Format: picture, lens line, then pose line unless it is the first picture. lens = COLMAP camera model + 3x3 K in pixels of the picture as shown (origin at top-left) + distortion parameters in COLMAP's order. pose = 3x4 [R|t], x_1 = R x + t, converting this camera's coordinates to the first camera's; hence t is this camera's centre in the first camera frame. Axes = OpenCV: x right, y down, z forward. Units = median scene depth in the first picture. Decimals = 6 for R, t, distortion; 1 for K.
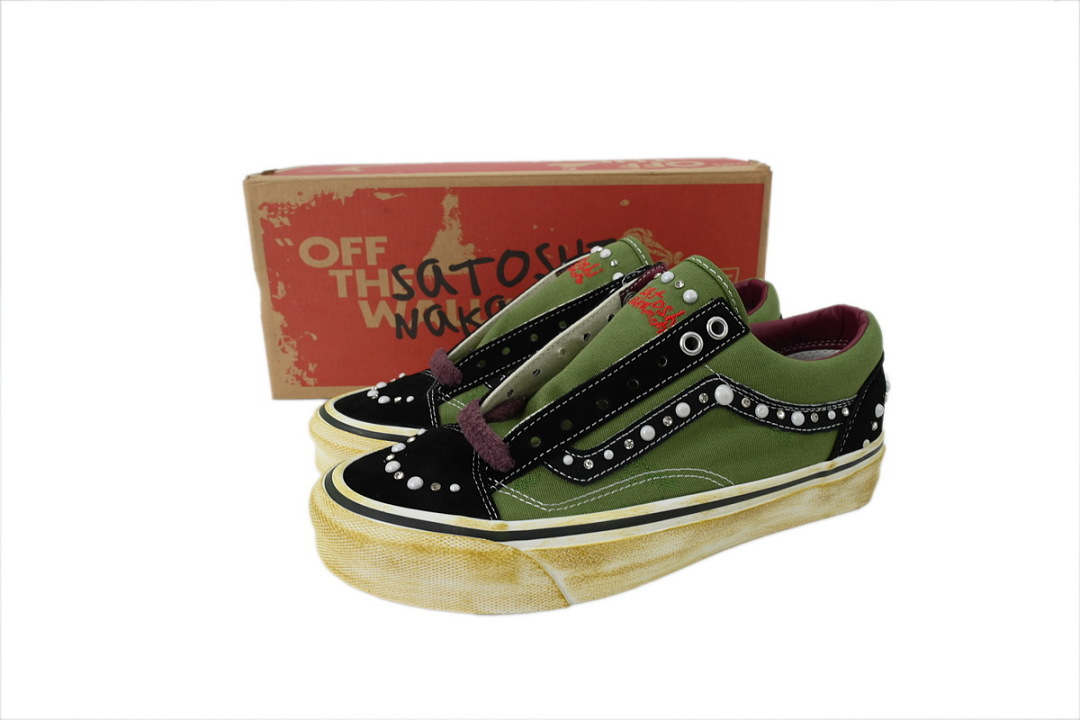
lens RADIAL K [[746.4, 0, 538.7], [0, 746.4, 357.8], [0, 0, 1]] dist [0.071380, -0.002431]
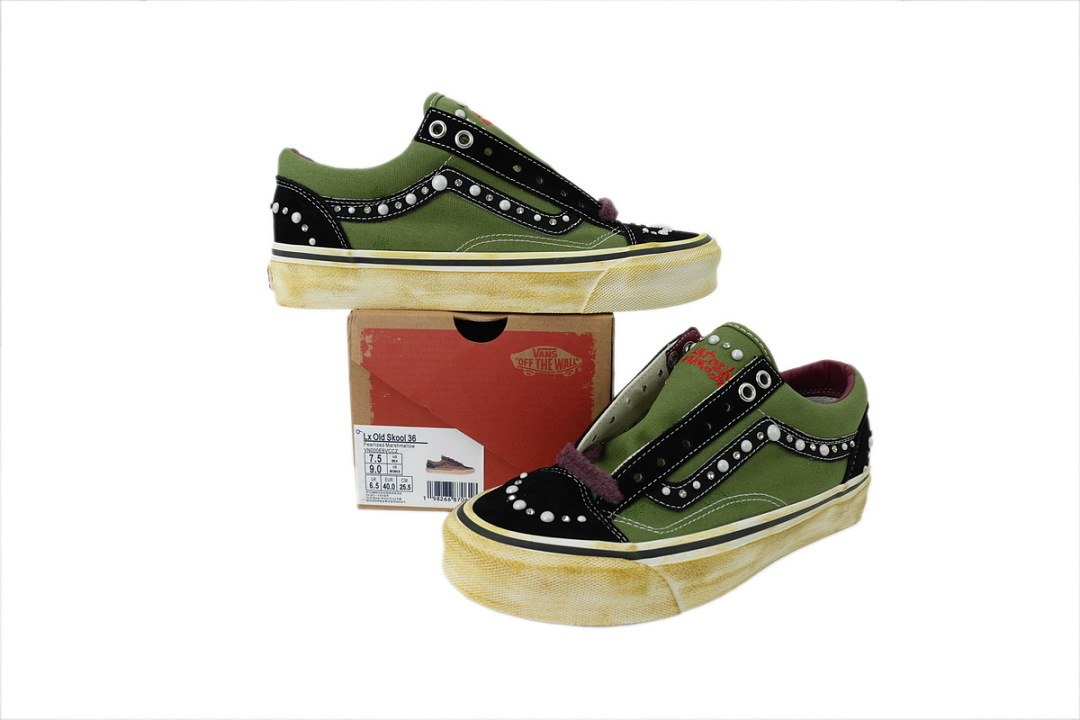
lens RADIAL K [[746.4, 0, 542.1], [0, 746.4, 357.3], [0, 0, 1]] dist [0.071380, -0.002431]
pose [[0.977610, -0.016258, 0.209798, -0.399578], [0.034046, 0.996095, -0.081456, 0.013295], [-0.207654, 0.086775, 0.974346, -0.153462]]
